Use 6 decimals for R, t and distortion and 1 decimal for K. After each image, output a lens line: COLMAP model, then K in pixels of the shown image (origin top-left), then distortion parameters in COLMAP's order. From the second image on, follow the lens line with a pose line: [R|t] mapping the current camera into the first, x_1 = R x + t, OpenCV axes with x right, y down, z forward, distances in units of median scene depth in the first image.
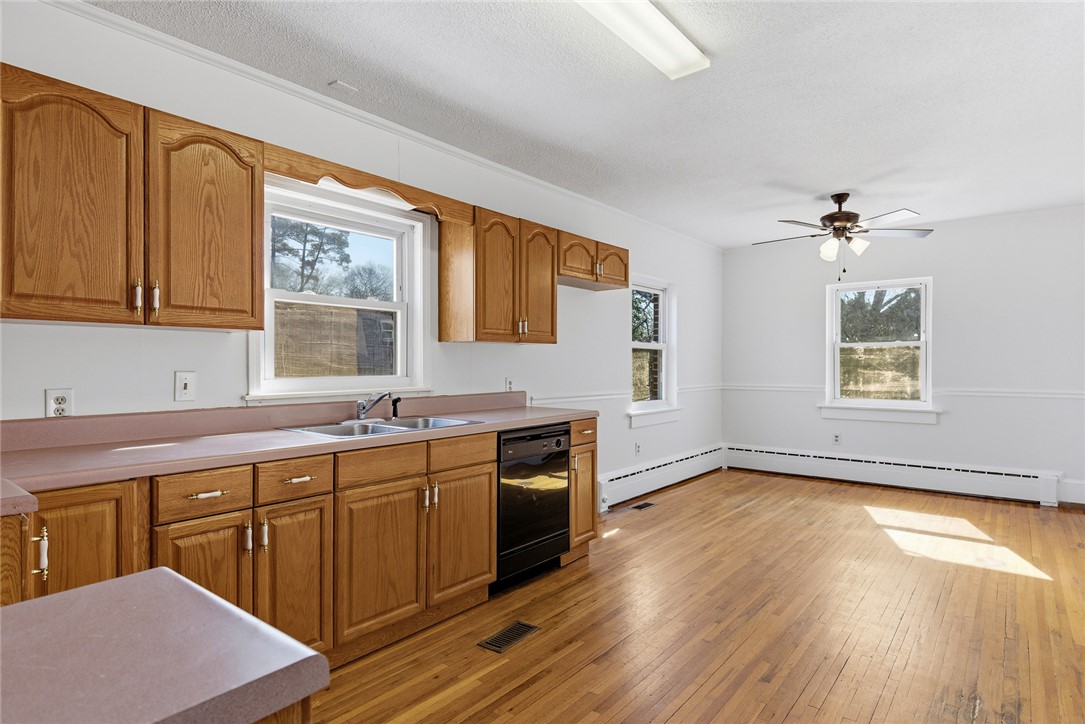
lens RADIAL K [[590.0, 0, 541.6], [0, 590.0, 363.3], [0, 0, 1]] dist [0.024159, 0.000088]
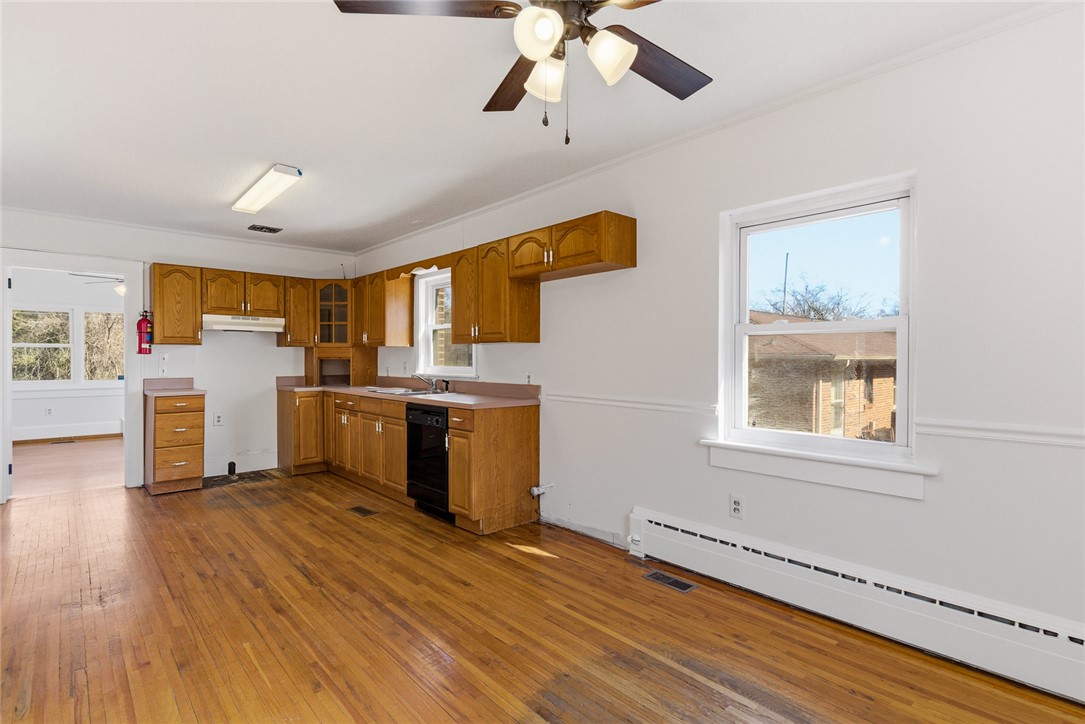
lens RADIAL K [[528.8, 0, 542.5], [0, 528.8, 362.0], [0, 0, 1]] dist [0.000545, -0.000279]
pose [[-0.158985, 0.004532, -0.987271, 1.280555], [-0.004254, 0.999977, 0.005275, -0.002283], [0.987272, 0.005039, -0.158962, 1.592089]]
